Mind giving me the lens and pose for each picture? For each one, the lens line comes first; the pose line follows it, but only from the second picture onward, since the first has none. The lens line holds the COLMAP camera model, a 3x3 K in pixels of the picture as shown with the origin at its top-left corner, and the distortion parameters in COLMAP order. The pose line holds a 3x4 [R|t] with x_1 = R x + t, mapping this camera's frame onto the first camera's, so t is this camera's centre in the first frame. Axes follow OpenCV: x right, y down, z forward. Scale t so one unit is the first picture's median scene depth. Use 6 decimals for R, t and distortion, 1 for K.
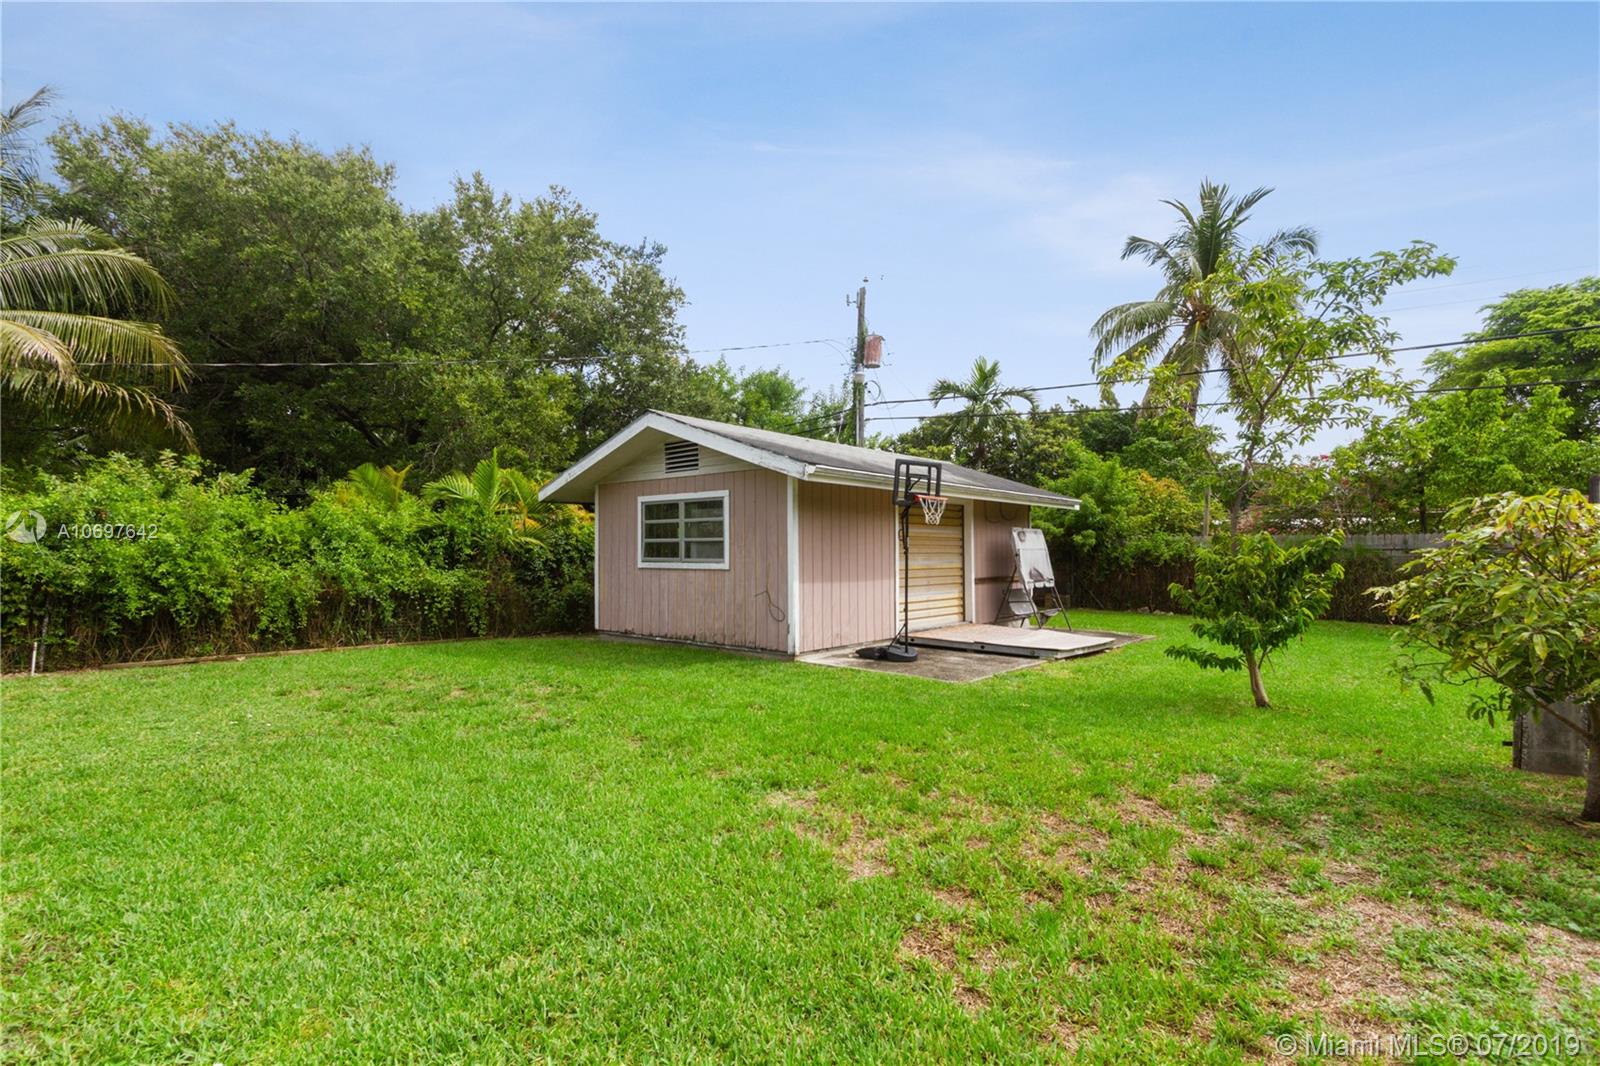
lens RADIAL K [[748.4, 0, 800.1], [0, 748.4, 550.1], [0, 0, 1]] dist [0.017734, 0.000292]
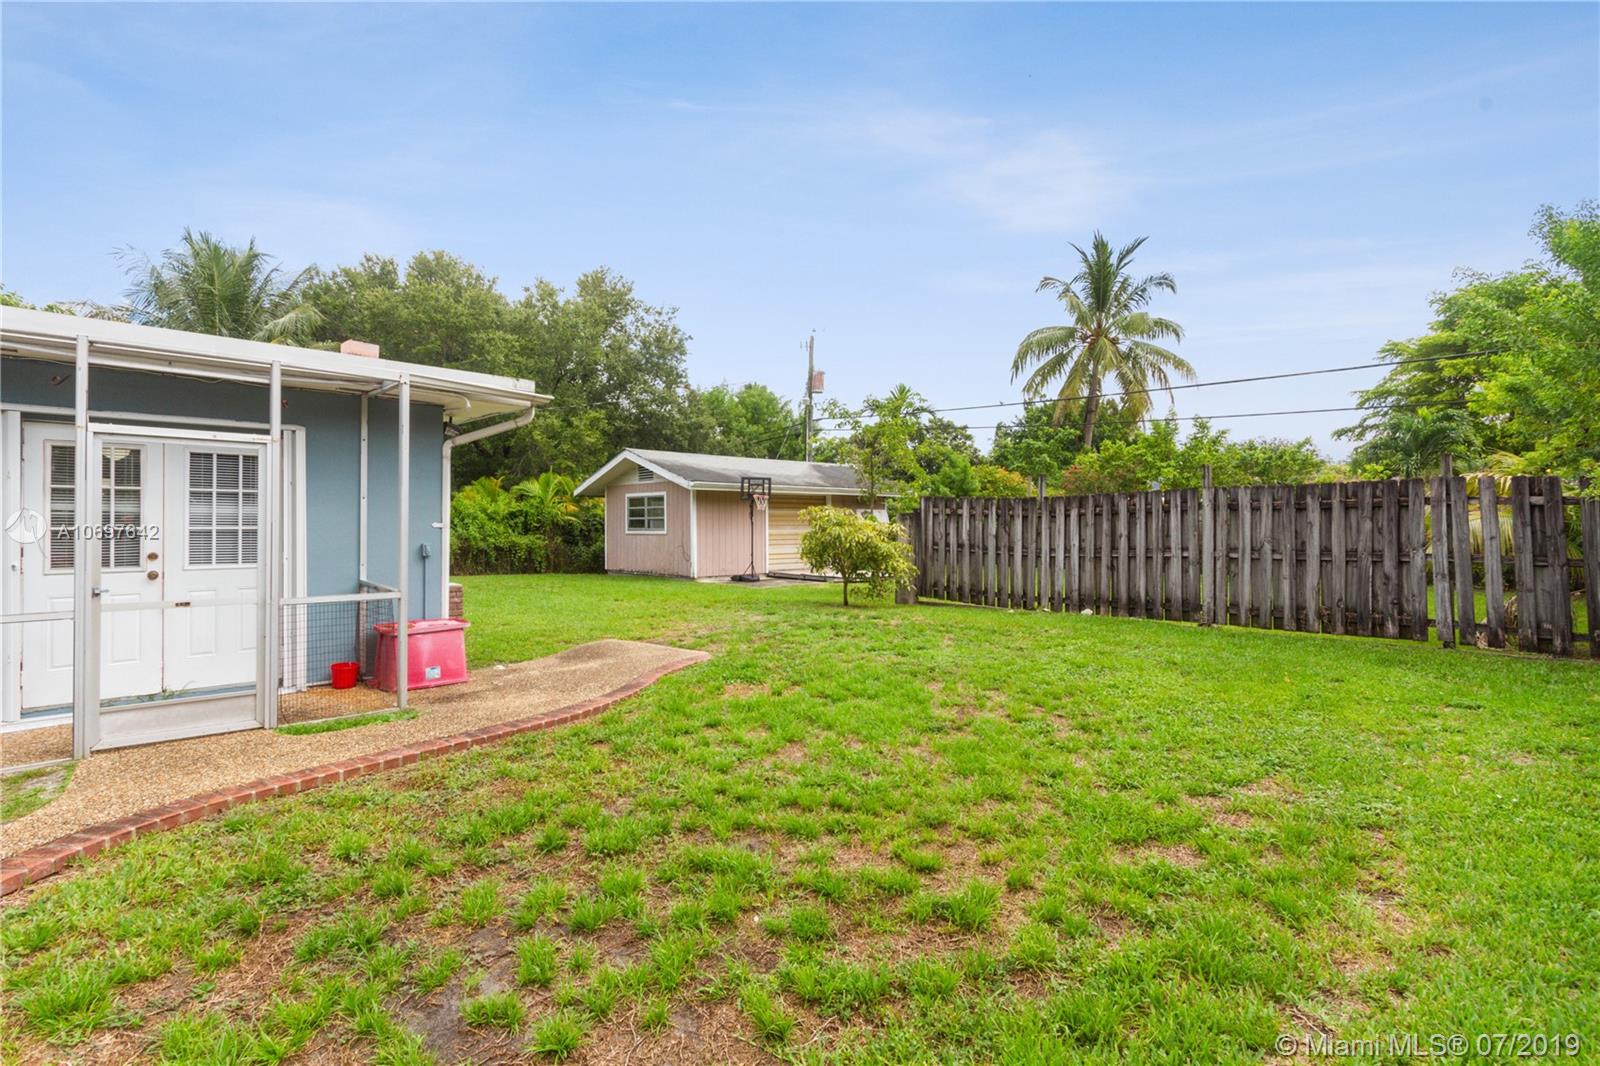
lens RADIAL K [[751.9, 0, 799.1], [0, 751.9, 517.9], [0, 0, 1]] dist [0.020841, 0.000141]
pose [[0.994050, -0.003489, -0.108869, 0.368100], [0.002721, 0.999970, -0.007206, -0.000050], [0.108891, 0.006867, 0.994030, -0.696475]]
